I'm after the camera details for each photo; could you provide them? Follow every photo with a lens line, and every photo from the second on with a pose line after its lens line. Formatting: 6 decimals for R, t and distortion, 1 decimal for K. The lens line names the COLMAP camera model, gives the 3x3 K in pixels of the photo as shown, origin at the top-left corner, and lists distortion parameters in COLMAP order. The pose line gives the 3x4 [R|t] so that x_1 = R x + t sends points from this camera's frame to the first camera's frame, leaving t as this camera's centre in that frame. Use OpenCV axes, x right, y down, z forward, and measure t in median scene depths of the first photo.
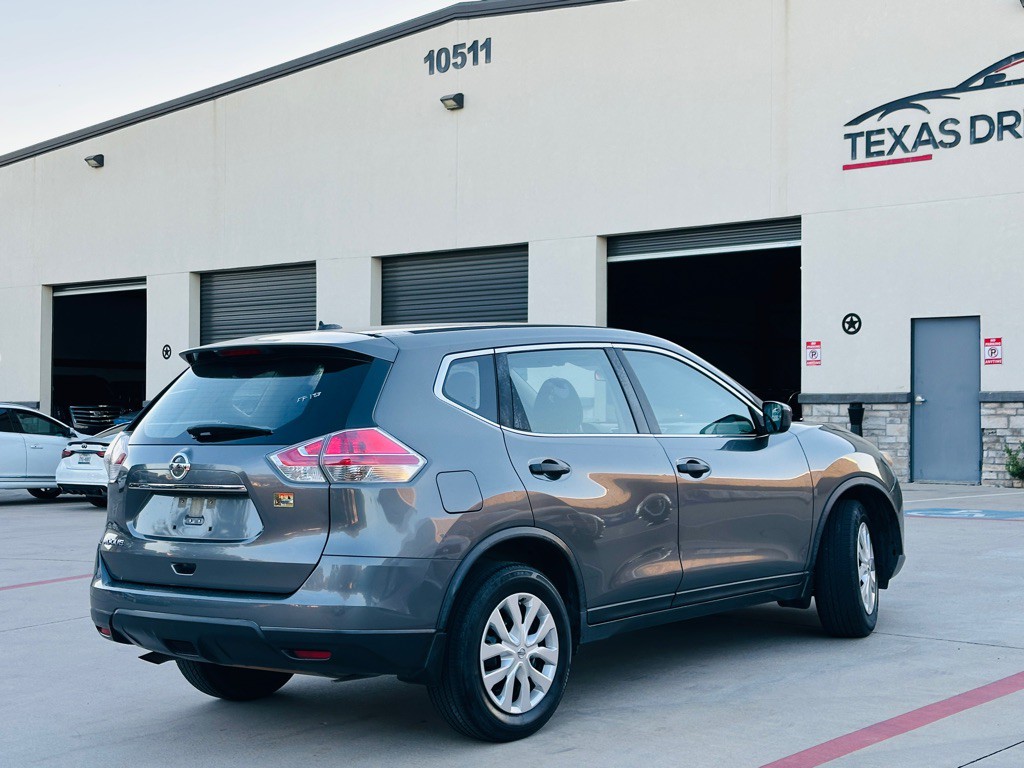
lens RADIAL K [[1677.7, 0, 517.7], [0, 1677.7, 384.9], [0, 0, 1]] dist [0.234269, 0.000000]
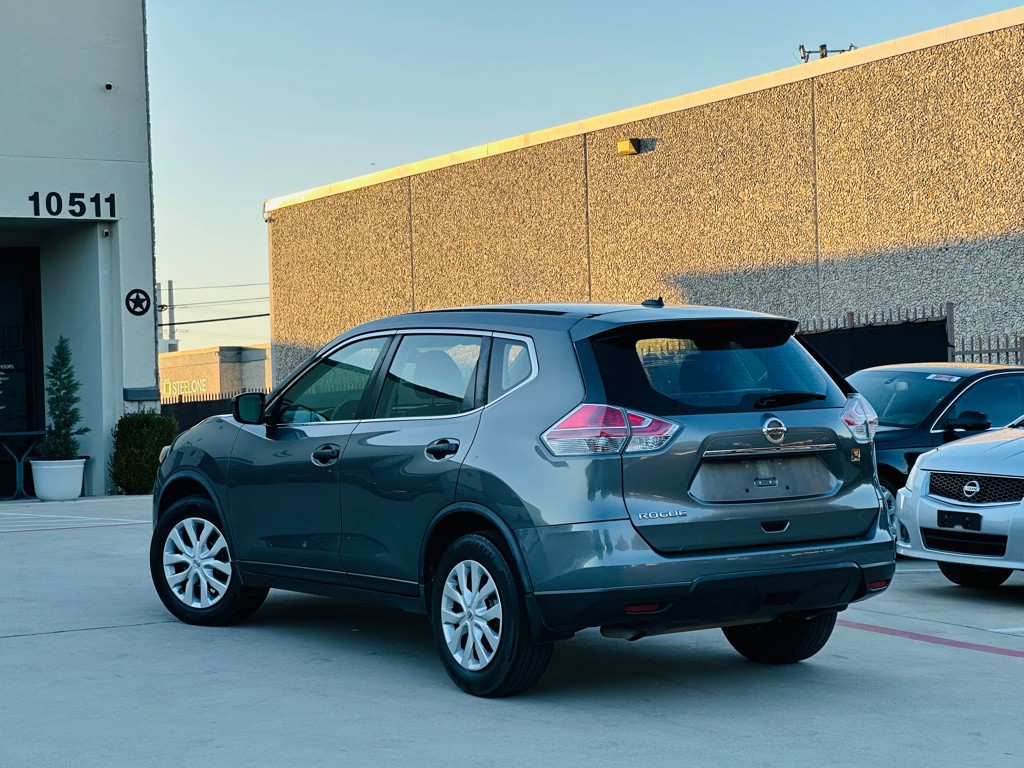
lens RADIAL K [[2322.7, 0, 516.3], [0, 2322.7, 386.5], [0, 0, 1]] dist [0.147722, 0.000000]
pose [[0.233896, 0.002799, 0.972258, -0.501863], [0.011068, 0.999923, -0.005541, 0.008265], [-0.972199, 0.012057, 0.233847, 0.249610]]
